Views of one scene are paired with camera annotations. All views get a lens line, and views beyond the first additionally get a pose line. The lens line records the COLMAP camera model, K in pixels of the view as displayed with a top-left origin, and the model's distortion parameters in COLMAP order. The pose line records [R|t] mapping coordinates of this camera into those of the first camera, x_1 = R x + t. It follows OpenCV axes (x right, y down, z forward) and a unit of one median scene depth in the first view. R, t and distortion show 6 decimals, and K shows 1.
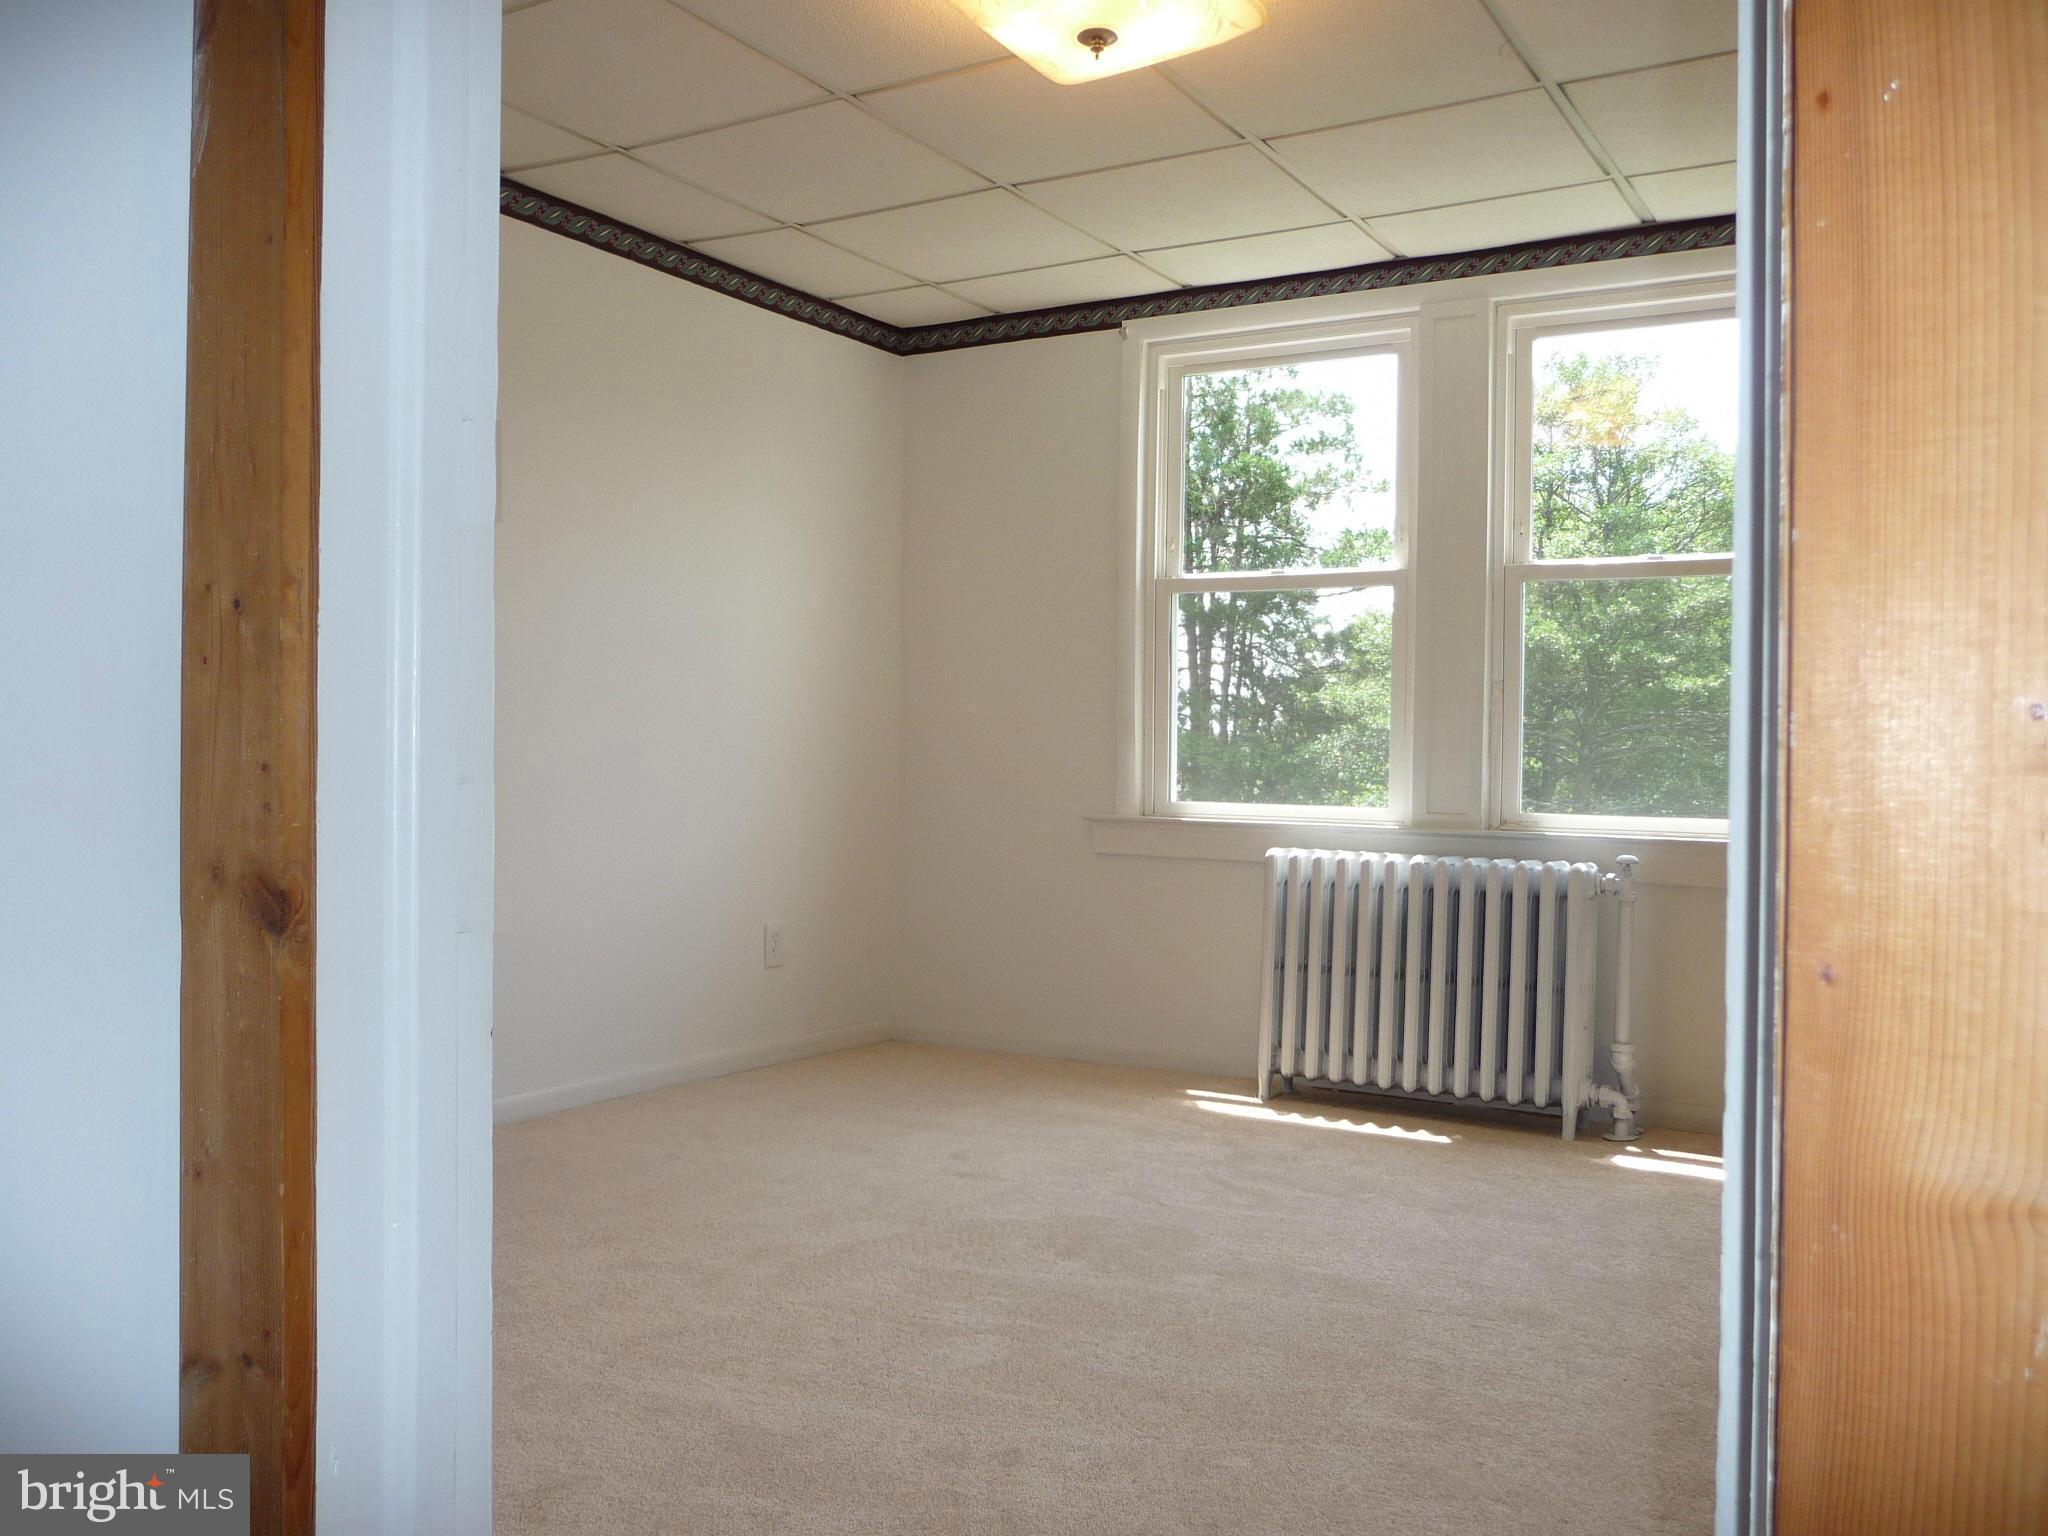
lens RADIAL K [[1695.9, 0, 1017.9], [0, 1695.9, 765.3], [0, 0, 1]] dist [-0.037795, 0.039317]
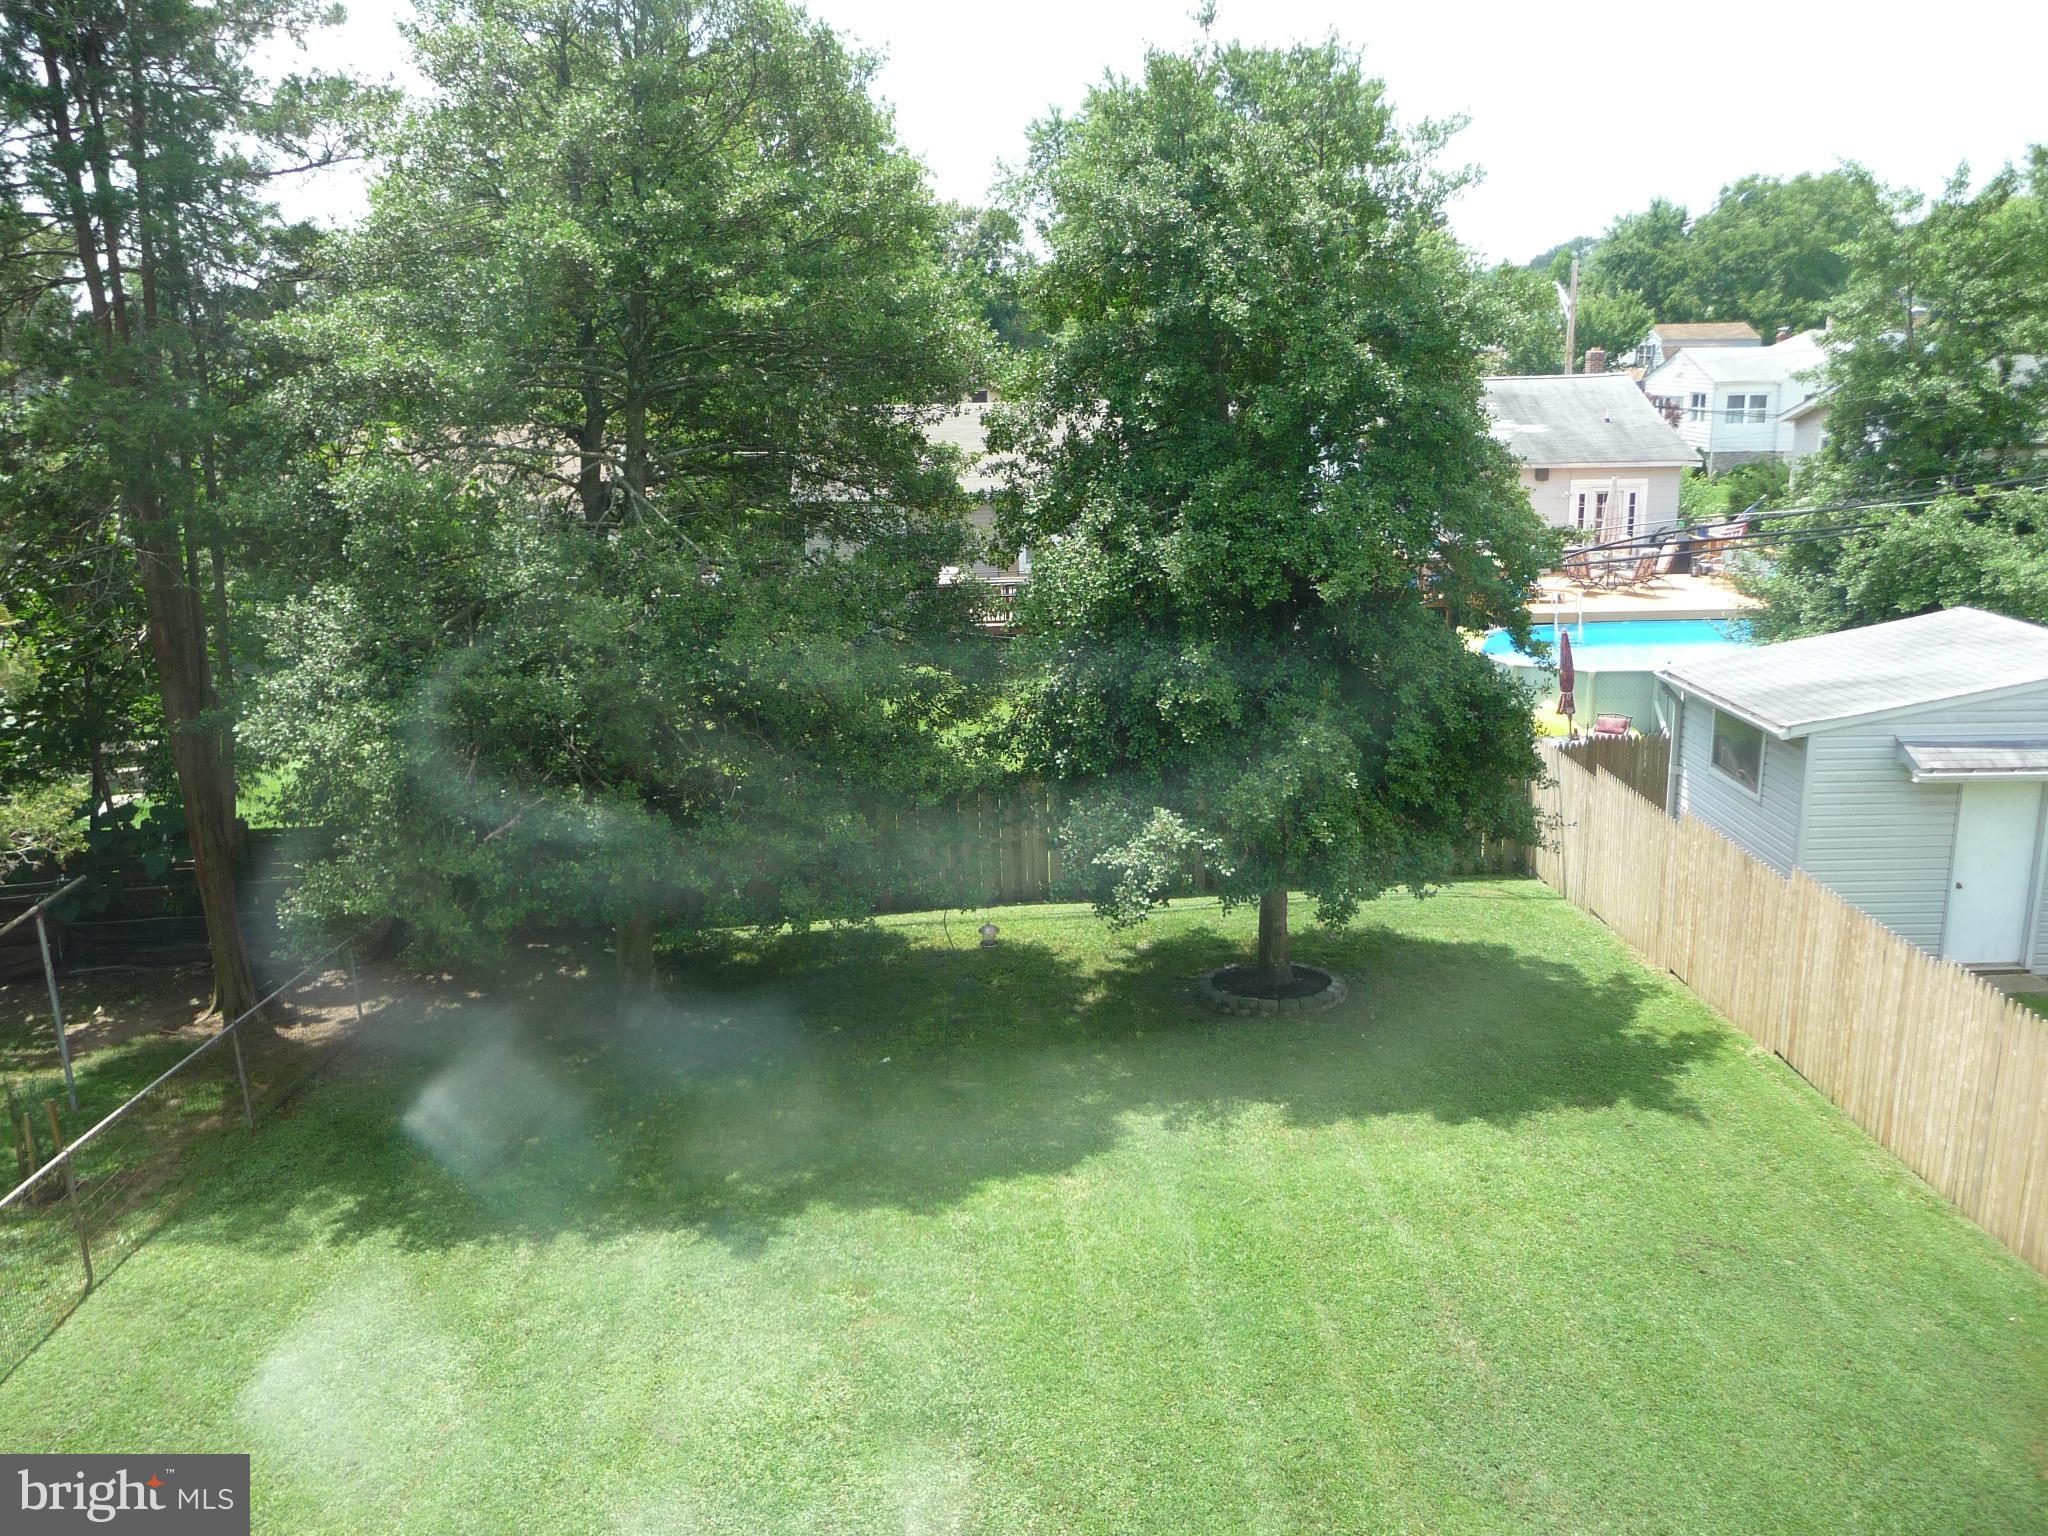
lens RADIAL K [[1695.9, 0, 1024.2], [0, 1695.9, 773.0], [0, 0, 1]] dist [-0.037795, 0.039317]
pose [[0.864162, -0.158507, 0.477598, 0.088982], [0.032276, 0.964600, 0.261735, -0.037239], [-0.502178, -0.210766, 0.838686, 0.208983]]
